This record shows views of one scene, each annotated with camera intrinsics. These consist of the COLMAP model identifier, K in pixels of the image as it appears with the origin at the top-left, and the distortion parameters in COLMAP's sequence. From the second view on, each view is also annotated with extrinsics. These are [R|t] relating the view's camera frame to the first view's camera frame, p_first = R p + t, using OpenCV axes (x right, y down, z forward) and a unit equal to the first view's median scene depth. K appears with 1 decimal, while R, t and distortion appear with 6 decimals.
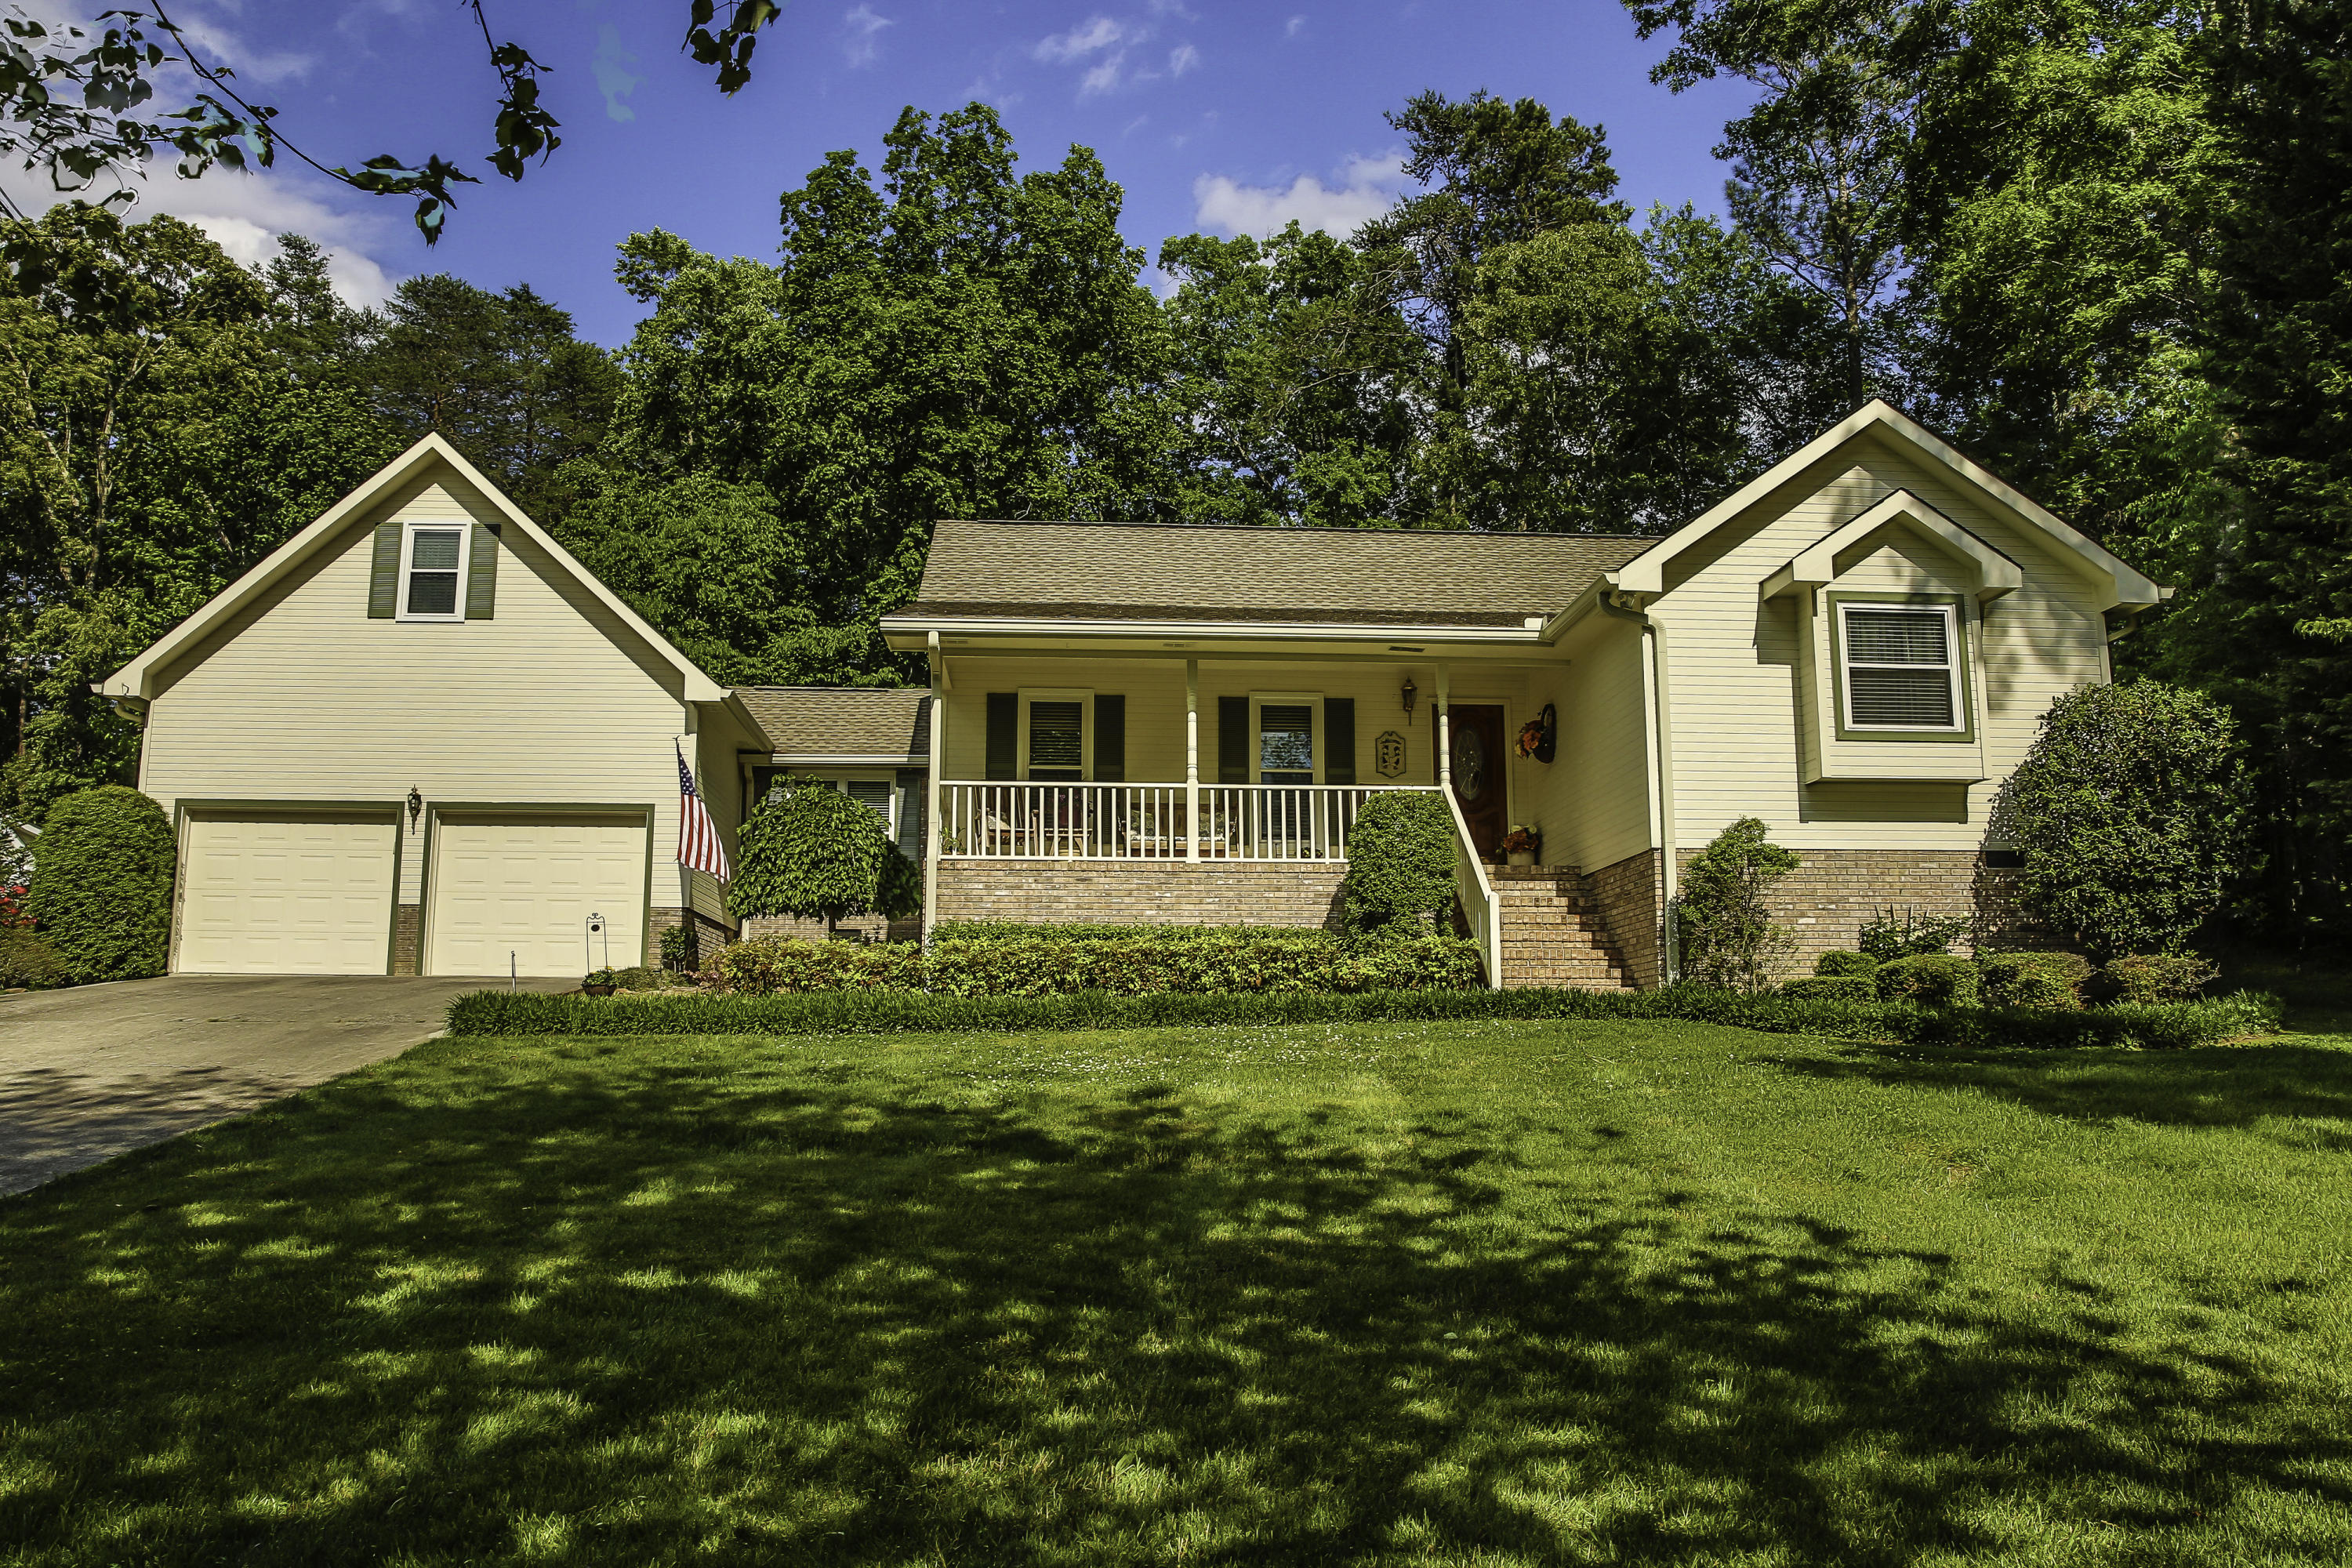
lens RADIAL K [[1750.6, 0, 1176.3], [0, 1750.6, 789.3], [0, 0, 1]] dist [-0.053239, -0.001803]
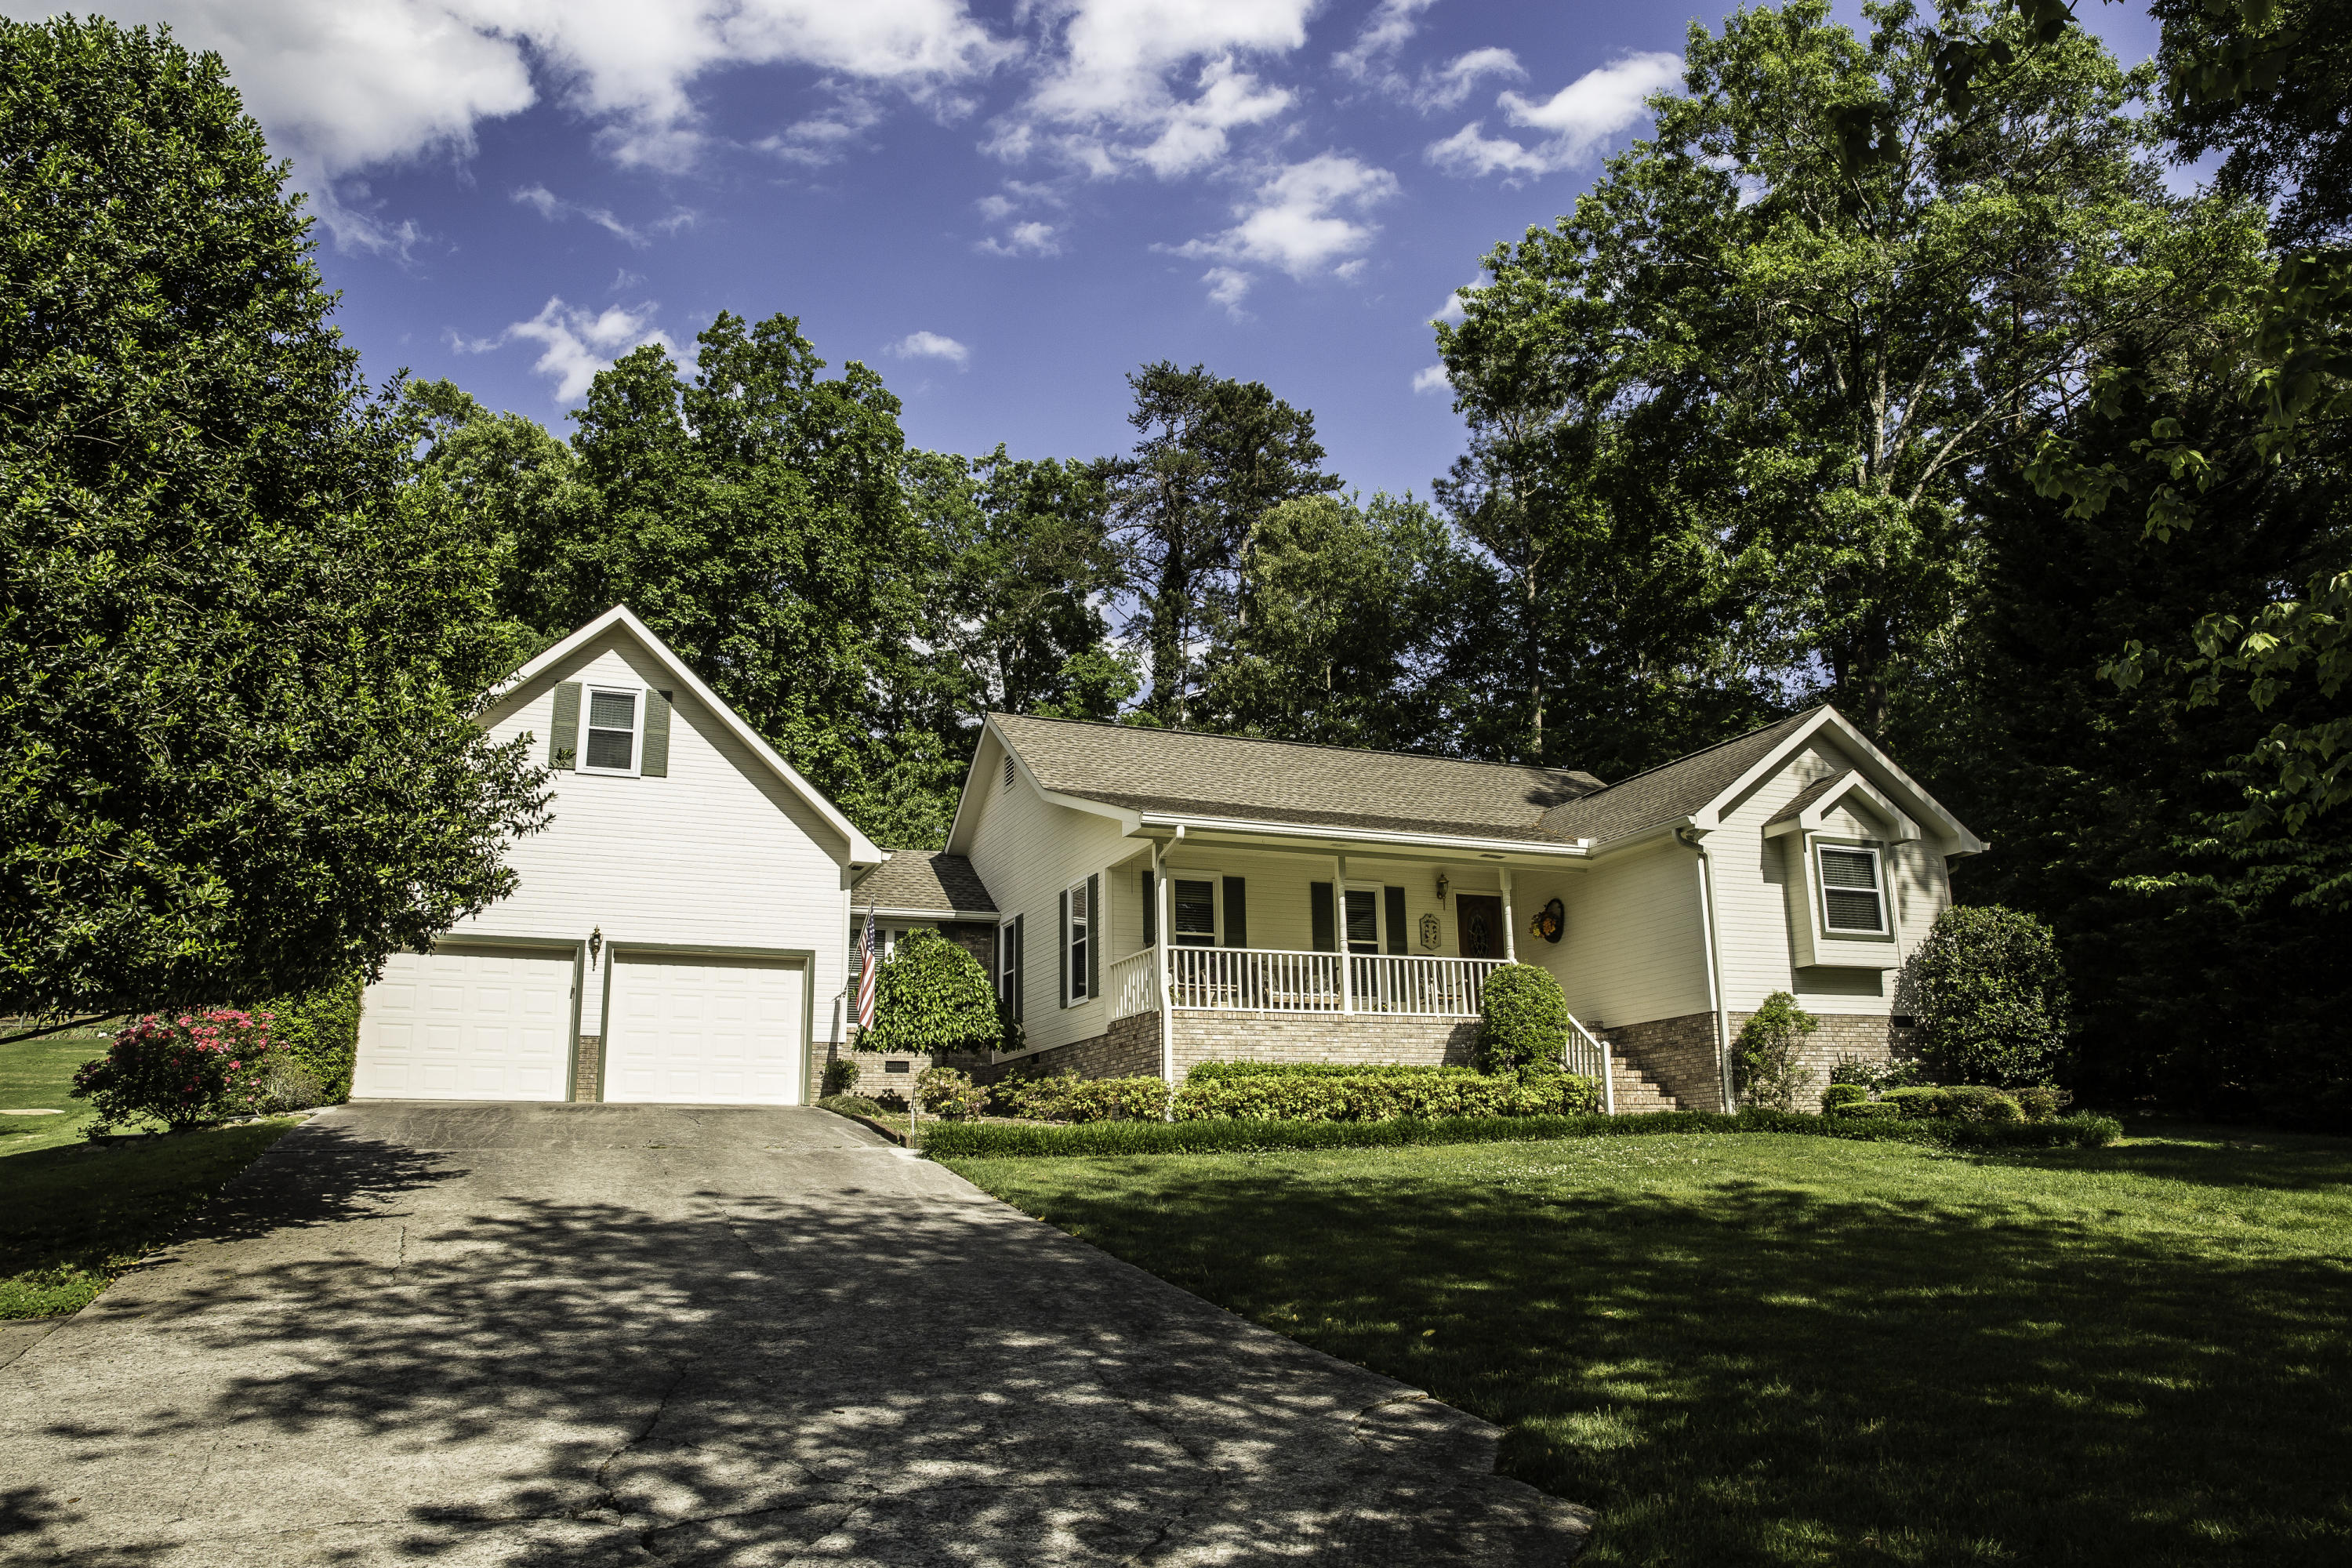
lens RADIAL K [[1623.1, 0, 1177.1], [0, 1623.1, 761.0], [0, 0, 1]] dist [-0.074774, 0.031720]
pose [[0.944126, 0.070059, 0.322052, -0.458981], [-0.035644, 0.993120, -0.111548, -0.005410], [-0.327651, 0.093836, 0.940127, -0.081965]]
